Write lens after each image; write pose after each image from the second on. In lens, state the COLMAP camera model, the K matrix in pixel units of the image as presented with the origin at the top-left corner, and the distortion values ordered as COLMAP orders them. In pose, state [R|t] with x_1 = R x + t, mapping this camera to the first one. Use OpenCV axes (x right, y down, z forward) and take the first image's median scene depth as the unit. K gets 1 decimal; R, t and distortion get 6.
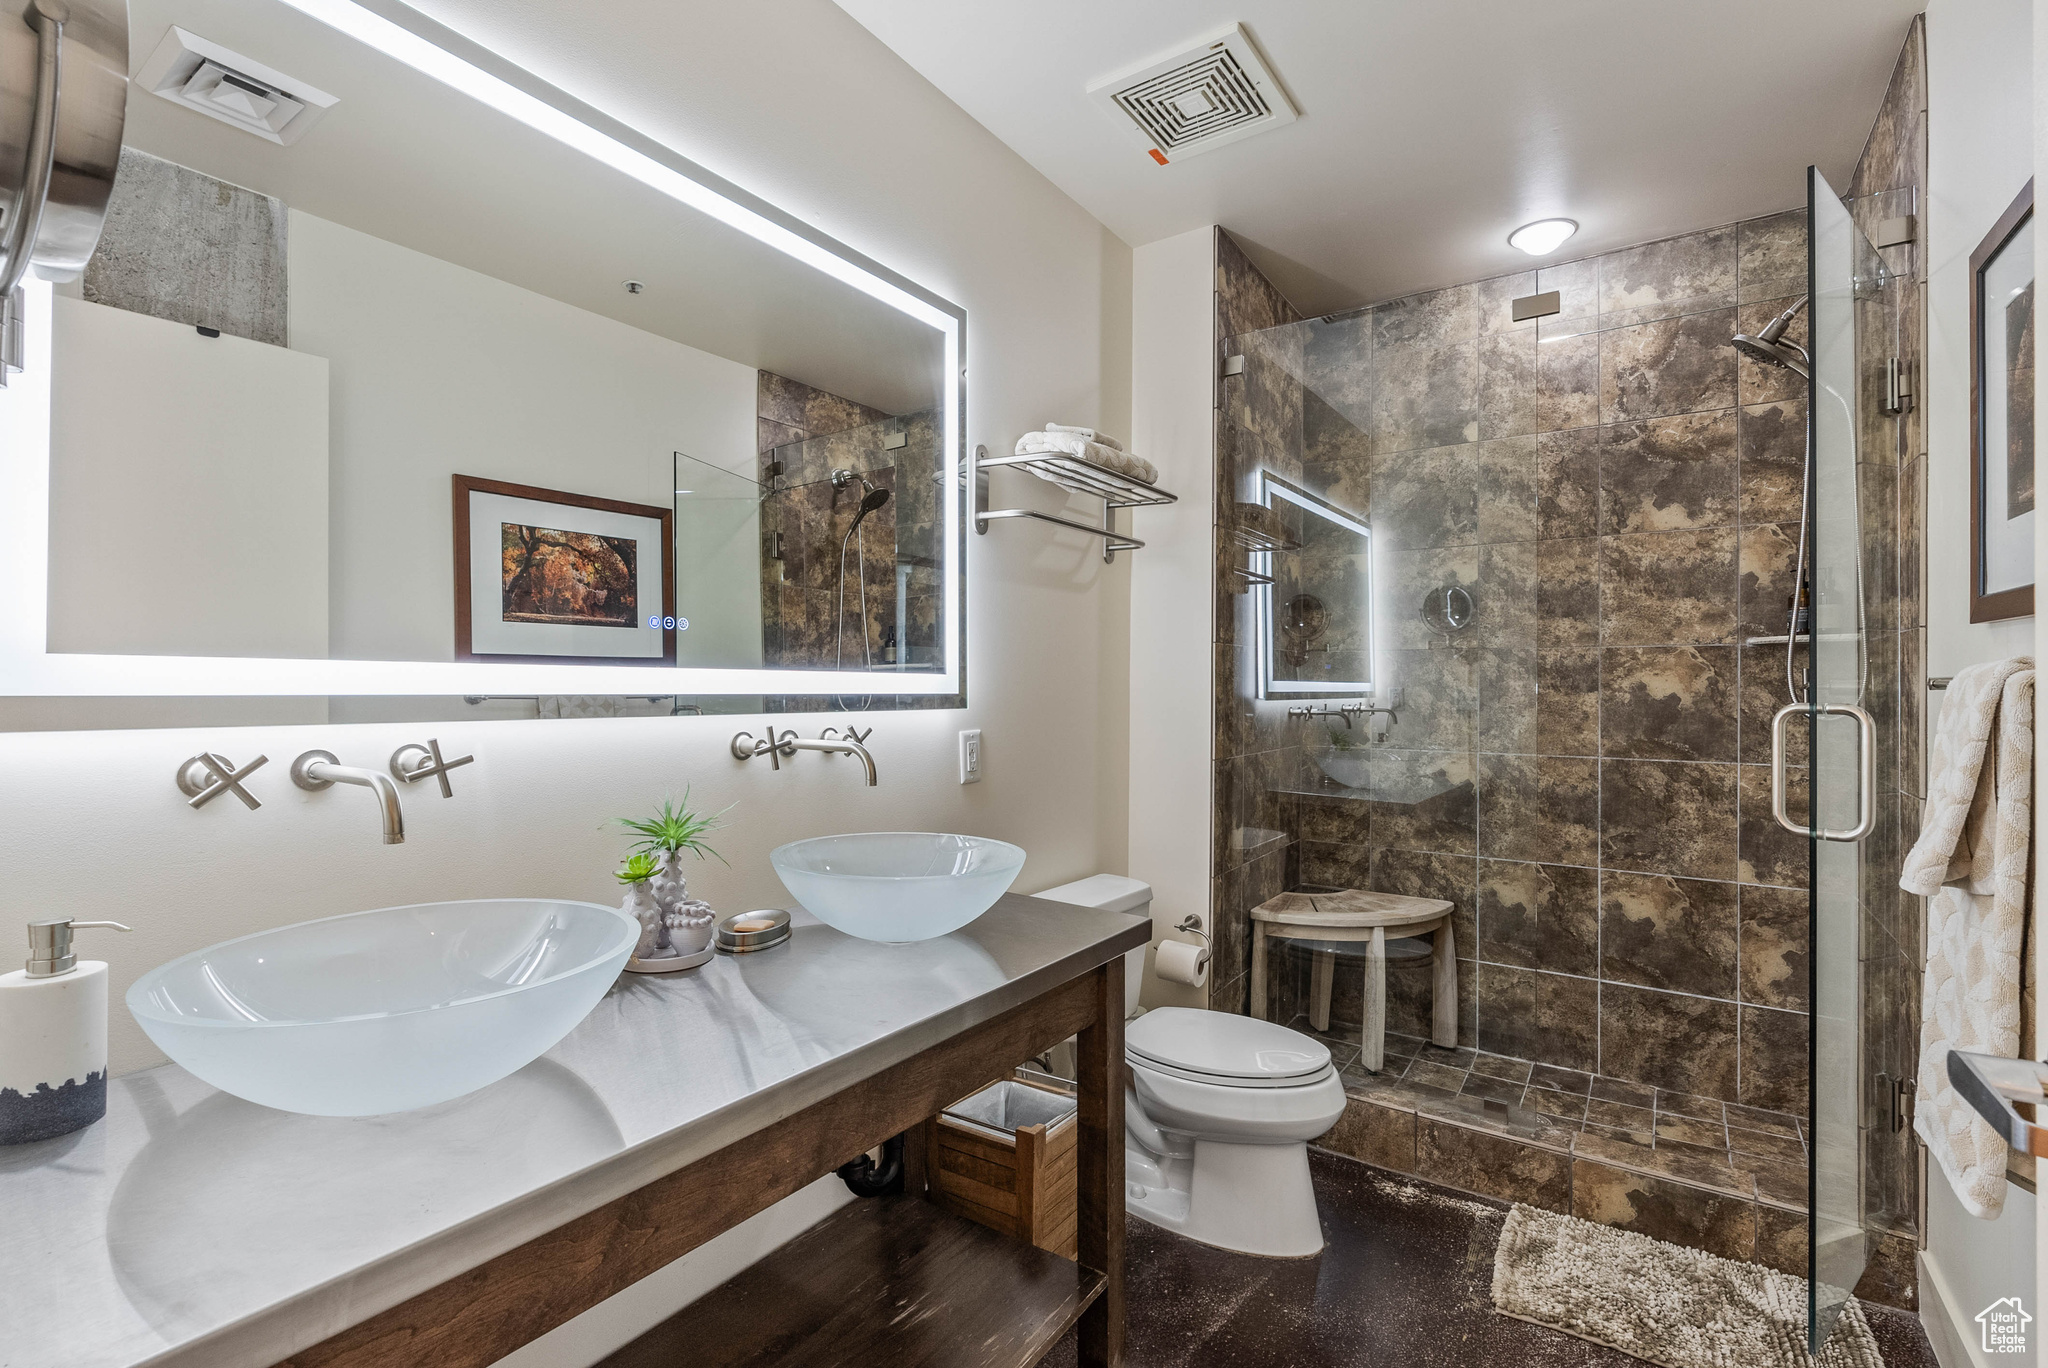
lens RADIAL K [[938.2, 0, 1043.1], [0, 938.2, 686.5], [0, 0, 1]] dist [-0.012081, 0.005928]
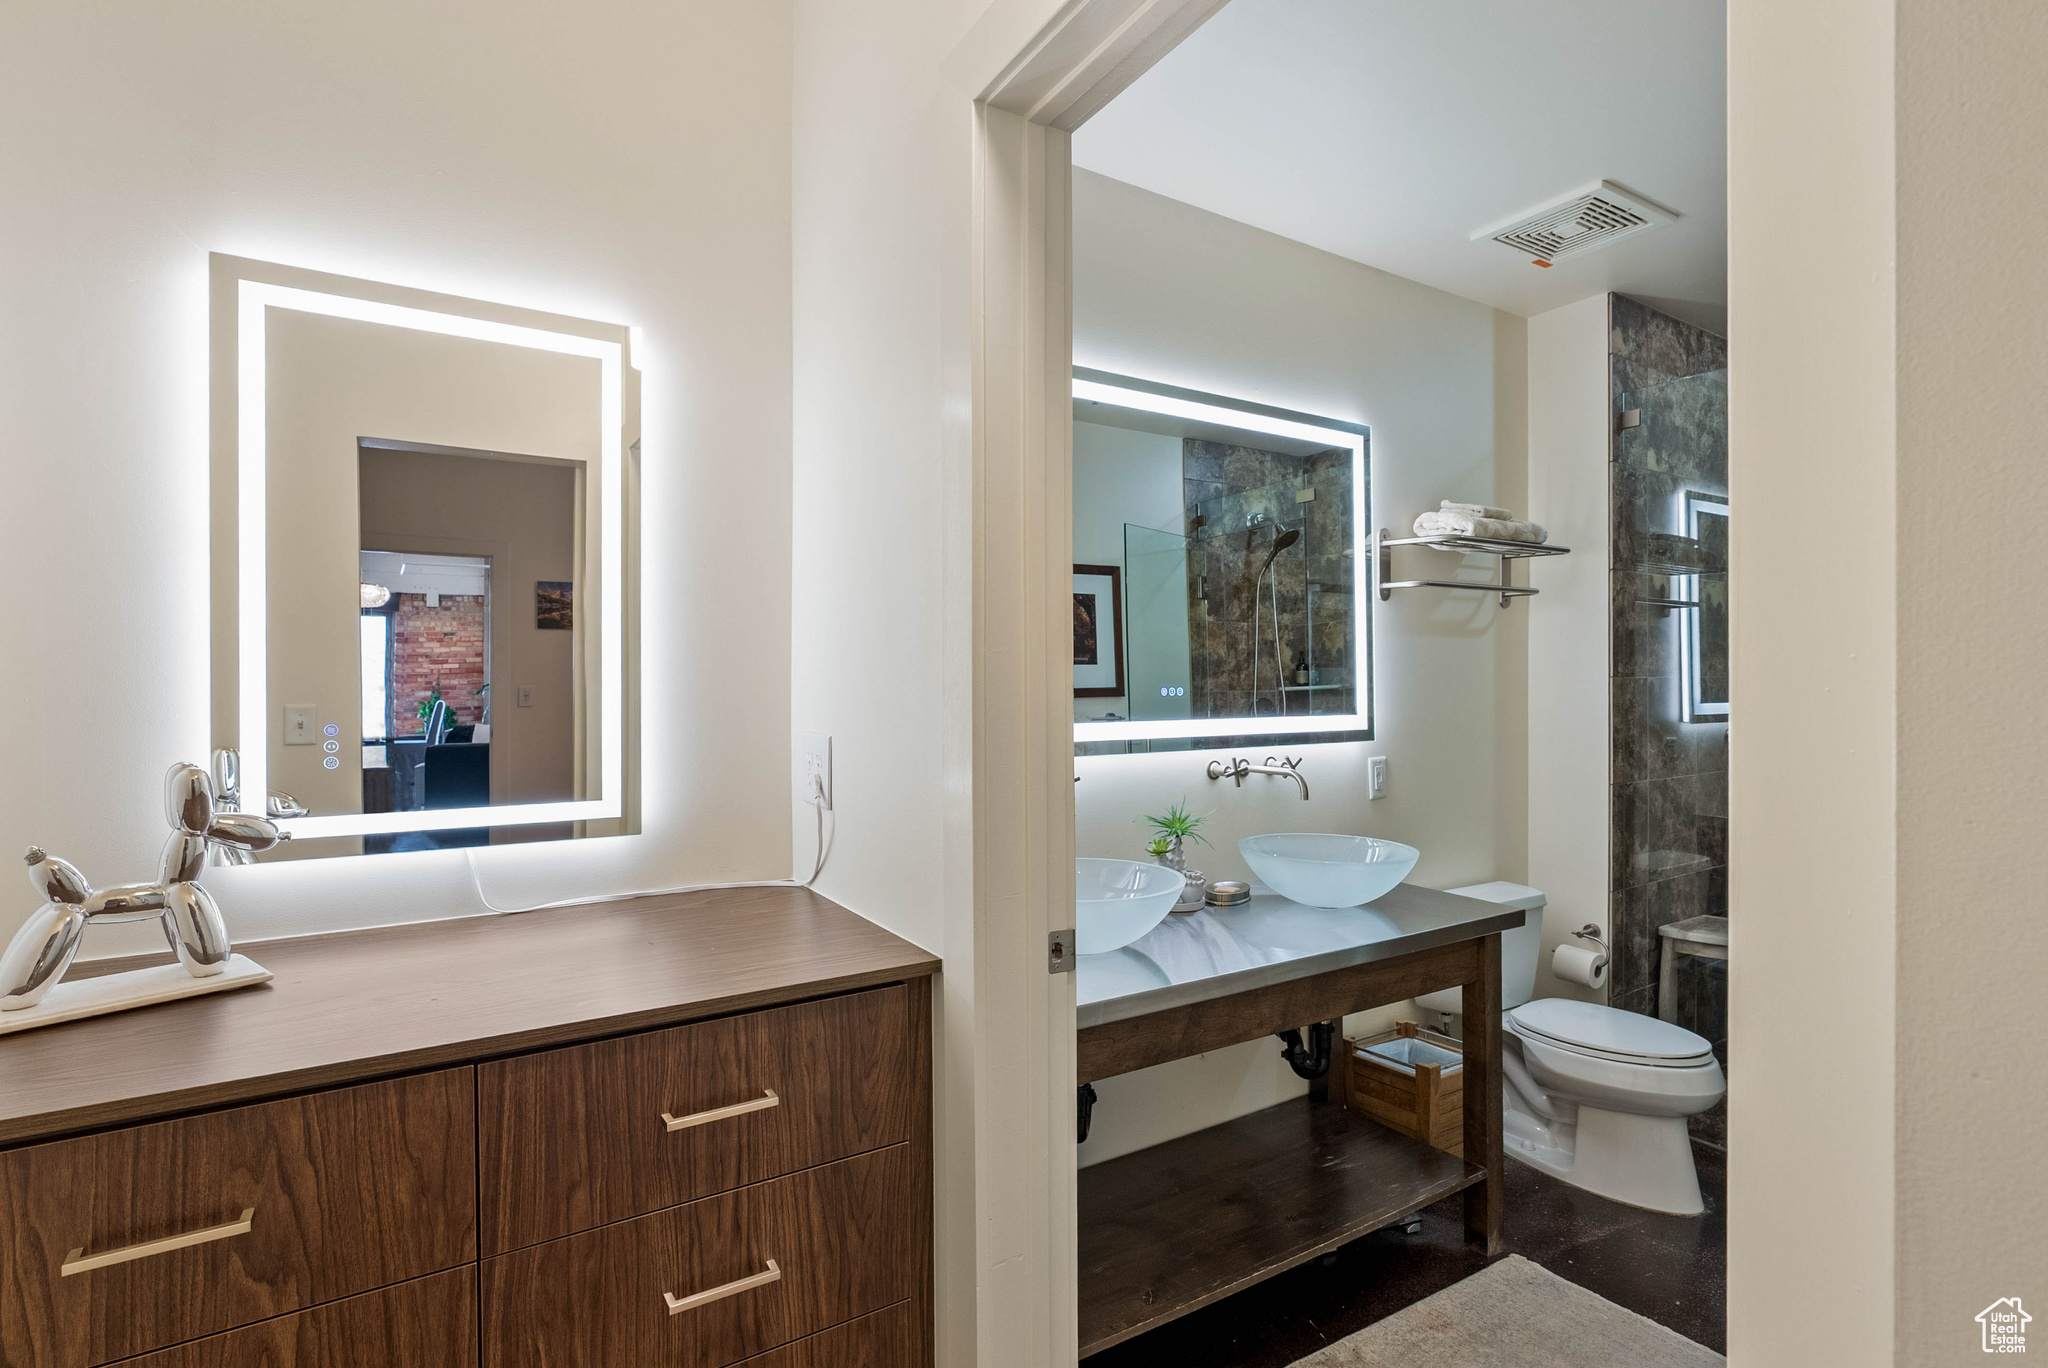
lens RADIAL K [[990.1, 0, 1034.8], [0, 990.1, 691.1], [0, 0, 1]] dist [-0.008250, 0.004184]
pose [[0.915785, -0.009640, -0.401553, 0.033784], [0.011163, 0.999937, 0.001453, -0.046570], [0.401513, -0.005814, 0.915835, -0.378630]]
